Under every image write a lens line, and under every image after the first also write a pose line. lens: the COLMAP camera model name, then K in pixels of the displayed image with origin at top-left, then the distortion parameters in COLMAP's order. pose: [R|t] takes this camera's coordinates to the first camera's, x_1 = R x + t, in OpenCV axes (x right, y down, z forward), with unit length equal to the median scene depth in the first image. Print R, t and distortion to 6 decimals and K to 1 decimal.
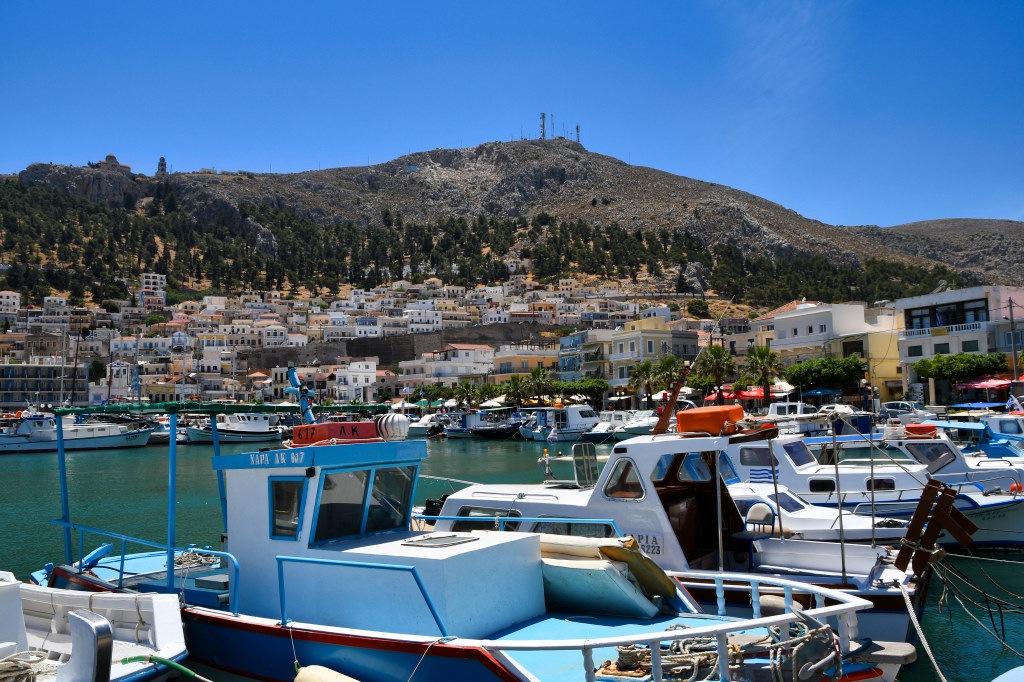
lens RADIAL K [[747.7, 0, 512.4], [0, 747.7, 348.7], [0, 0, 1]] dist [-0.094530, 0.028296]
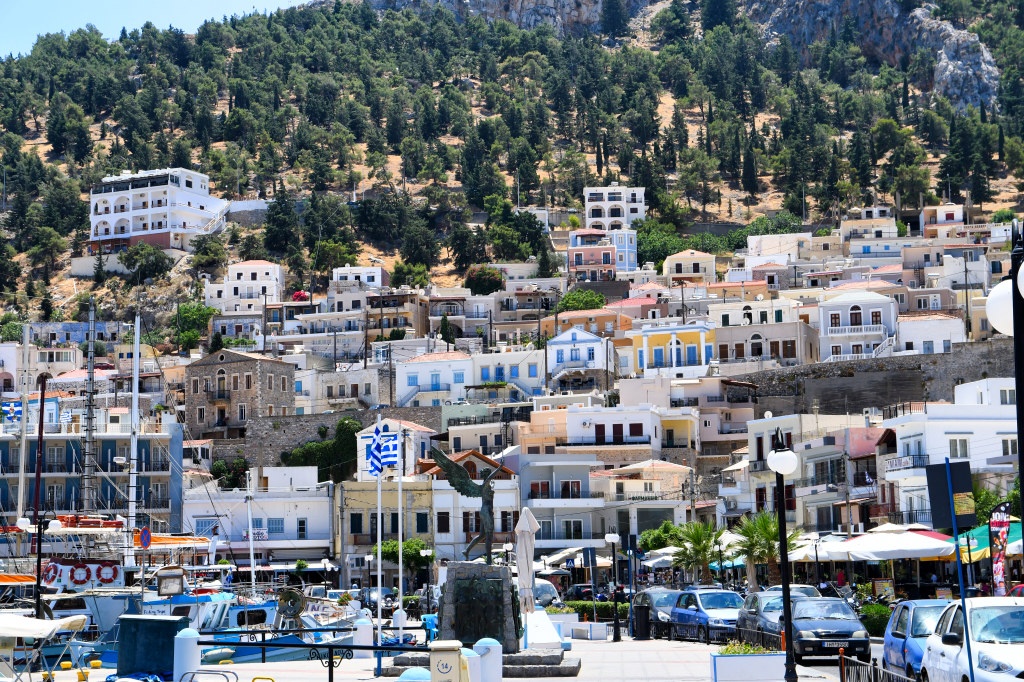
lens RADIAL K [[1988.7, 0, 504.3], [0, 1988.7, 346.6], [0, 0, 1]] dist [0.229205, 0.000000]
pose [[0.817061, -0.058324, -0.573593, 0.024516], [0.045216, 0.998288, -0.037099, 0.009160], [0.574775, 0.004377, 0.818300, 0.119115]]
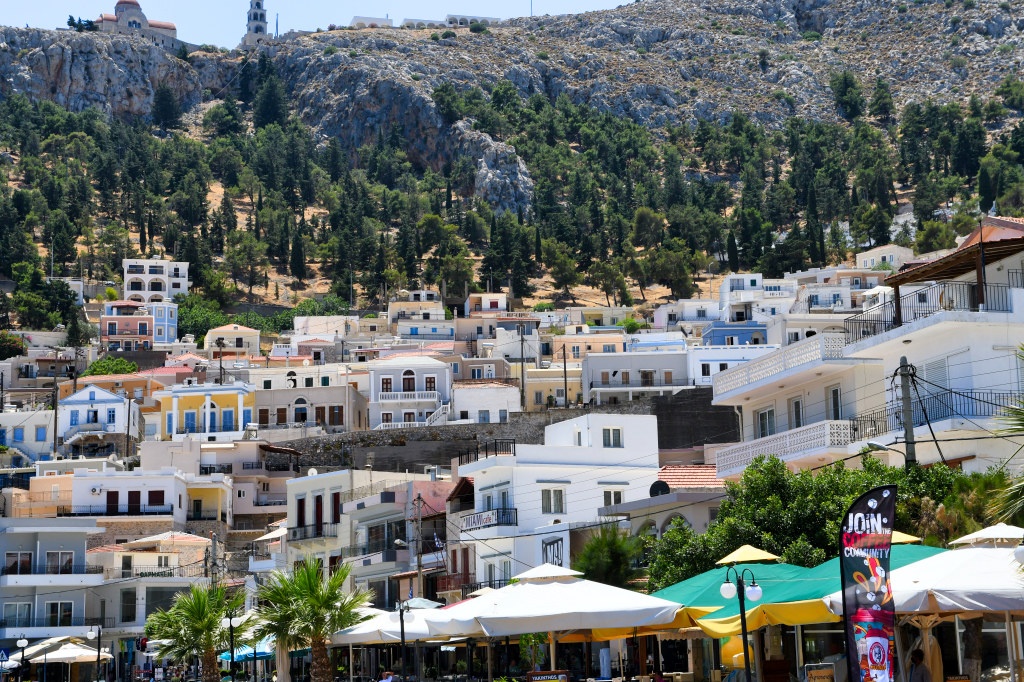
lens RADIAL K [[1829.2, 0, 507.4], [0, 1829.2, 348.4], [0, 0, 1]] dist [0.202338, 0.000000]
pose [[0.930740, -0.057216, -0.361178, -0.013852], [0.027764, 0.995890, -0.086216, 0.015803], [0.364627, 0.070217, 0.928503, 0.190610]]
